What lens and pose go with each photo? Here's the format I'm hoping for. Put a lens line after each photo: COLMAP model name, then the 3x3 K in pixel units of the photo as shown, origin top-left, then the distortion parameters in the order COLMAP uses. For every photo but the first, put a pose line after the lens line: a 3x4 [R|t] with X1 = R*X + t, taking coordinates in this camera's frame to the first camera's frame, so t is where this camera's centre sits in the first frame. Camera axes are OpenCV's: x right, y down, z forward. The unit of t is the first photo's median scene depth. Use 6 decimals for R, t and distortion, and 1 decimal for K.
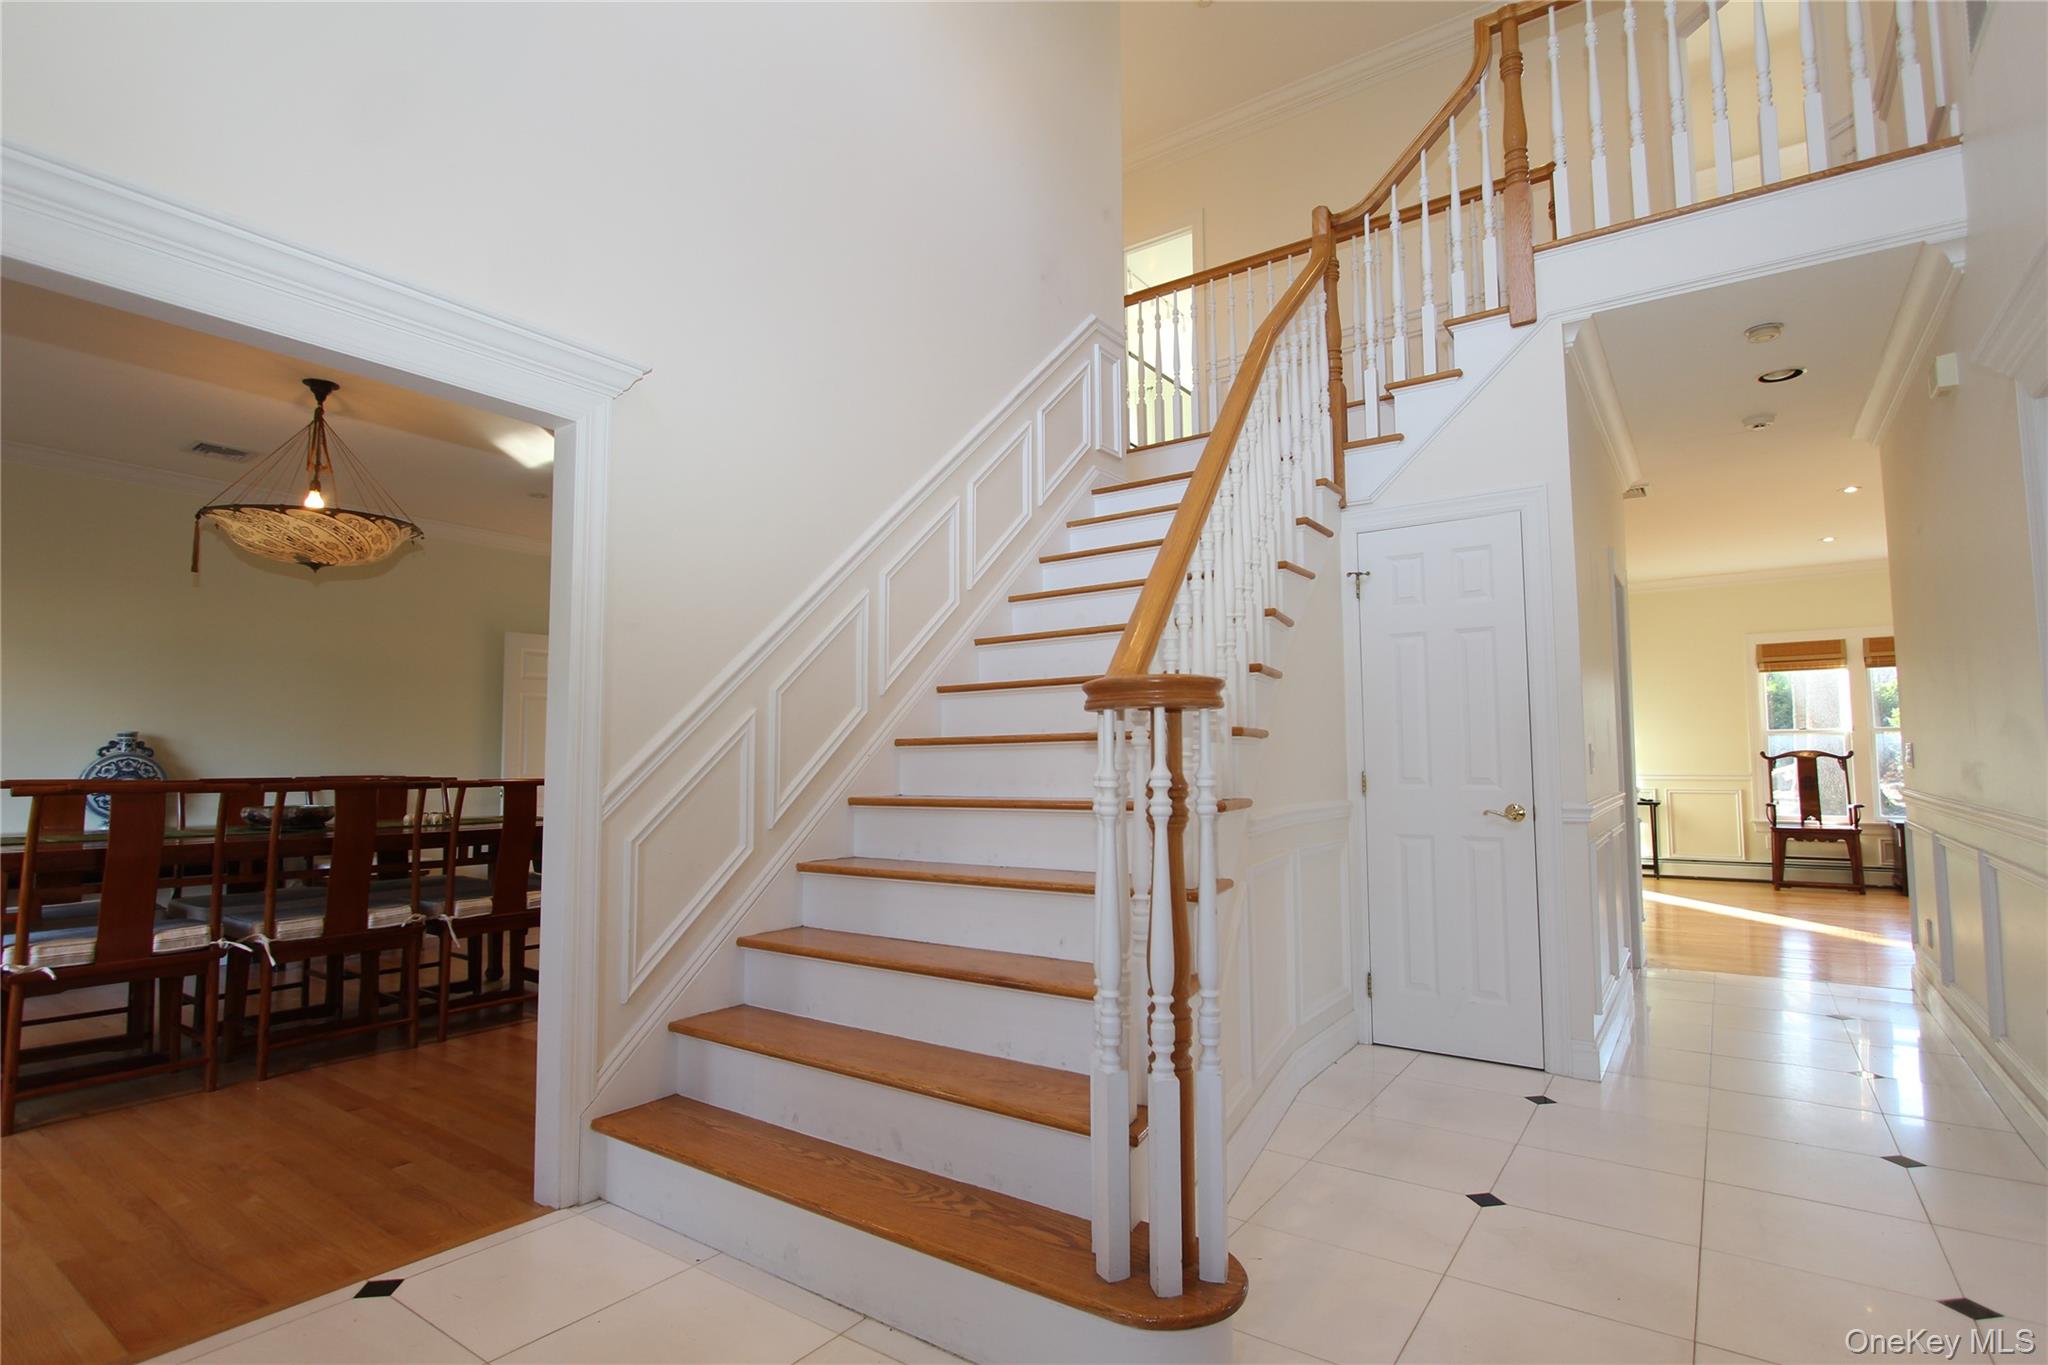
lens RADIAL K [[995.5, 0, 1025.0], [0, 995.5, 688.4], [0, 0, 1]] dist [-0.016002, -0.000831]
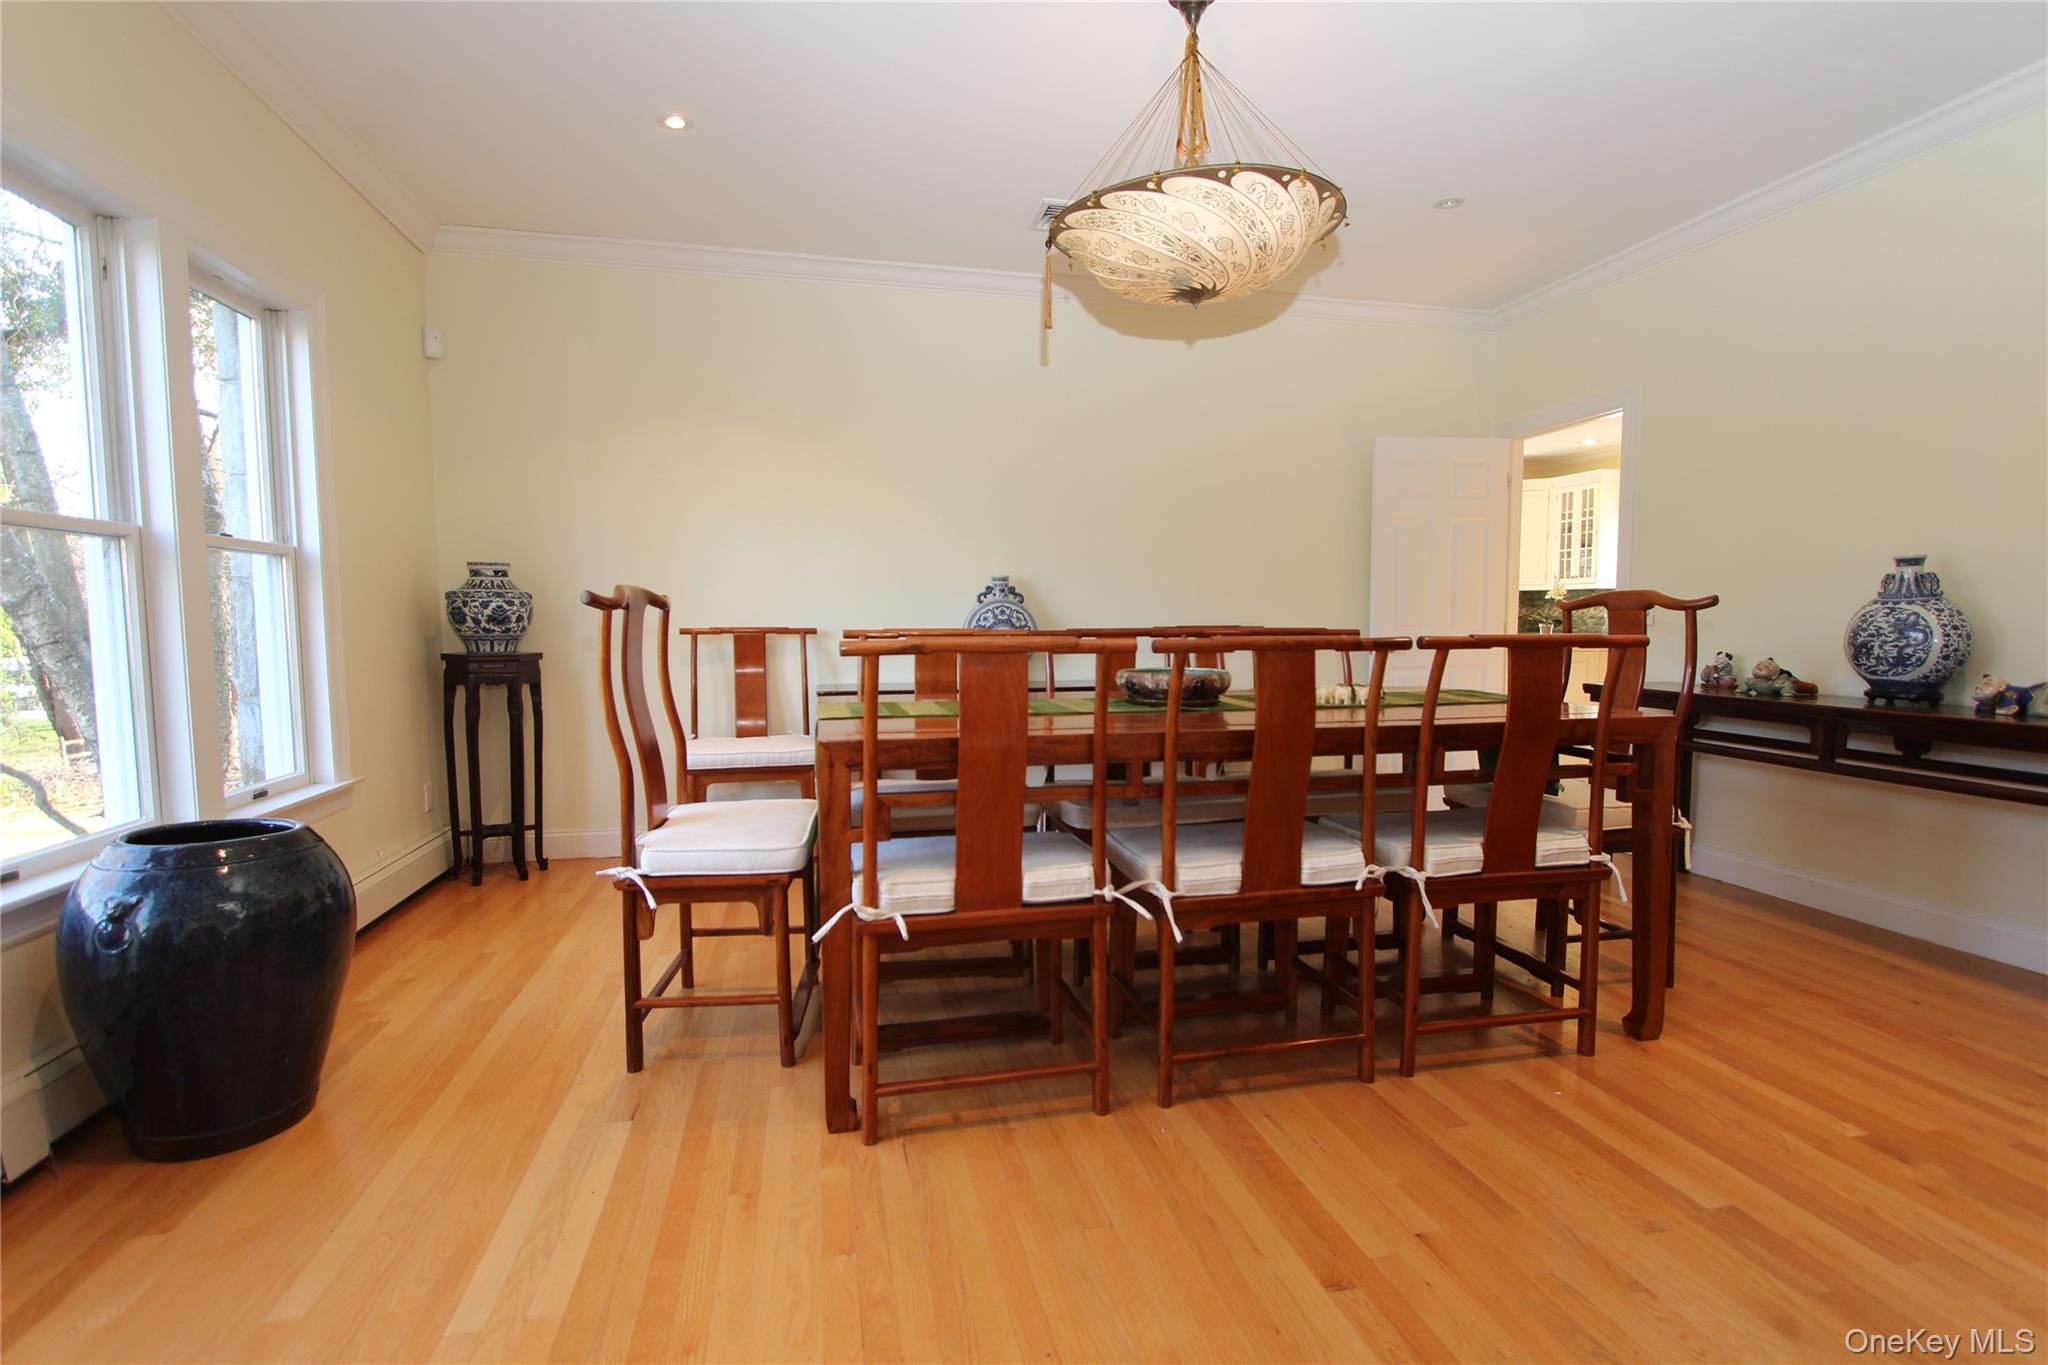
lens RADIAL K [[946.6, 0, 1022.7], [0, 946.6, 682.8], [0, 0, 1]] dist [-0.000409, -0.000047]
pose [[0.741120, 0.049277, -0.669562, -0.397274], [0.049436, 0.990590, 0.127623, 0.040826], [0.669550, -0.127684, 0.731710, 0.465724]]
